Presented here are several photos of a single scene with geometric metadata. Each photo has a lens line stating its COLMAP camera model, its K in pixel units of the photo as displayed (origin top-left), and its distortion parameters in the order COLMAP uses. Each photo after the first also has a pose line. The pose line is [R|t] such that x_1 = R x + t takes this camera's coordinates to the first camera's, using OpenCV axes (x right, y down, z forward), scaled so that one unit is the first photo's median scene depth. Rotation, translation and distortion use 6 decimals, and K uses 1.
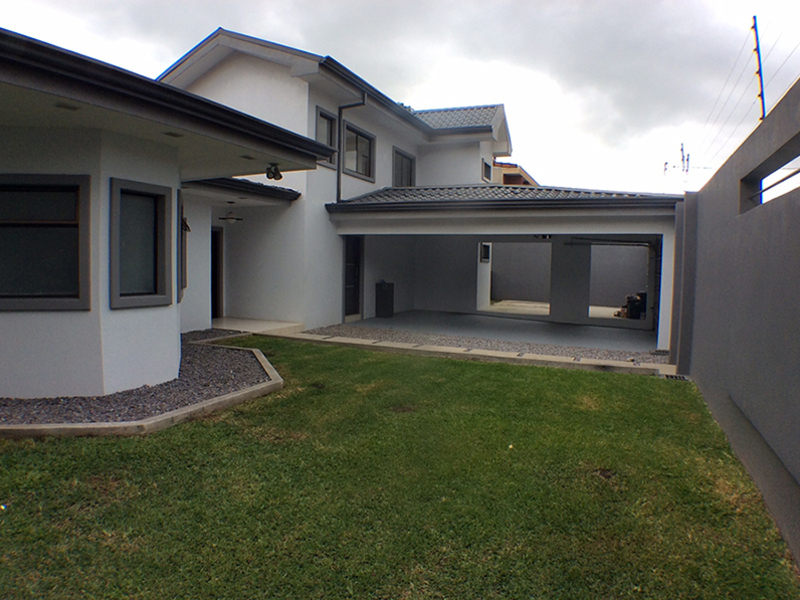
lens RADIAL K [[526.5, 0, 405.6], [0, 526.5, 300.7], [0, 0, 1]] dist [-0.154237, 0.013740]
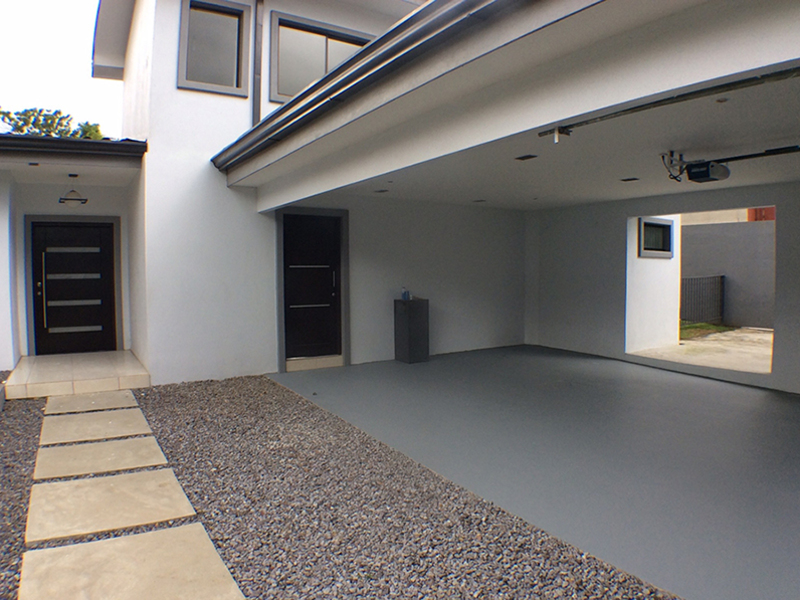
lens RADIAL K [[526.5, 0, 405.6], [0, 526.5, 300.7], [0, 0, 1]] dist [-0.154237, 0.013740]
pose [[0.832505, 0.004746, -0.553998, 0.265147], [-0.015420, 0.999774, -0.014606, -0.023842], [0.553803, 0.020702, 0.832390, 0.555011]]
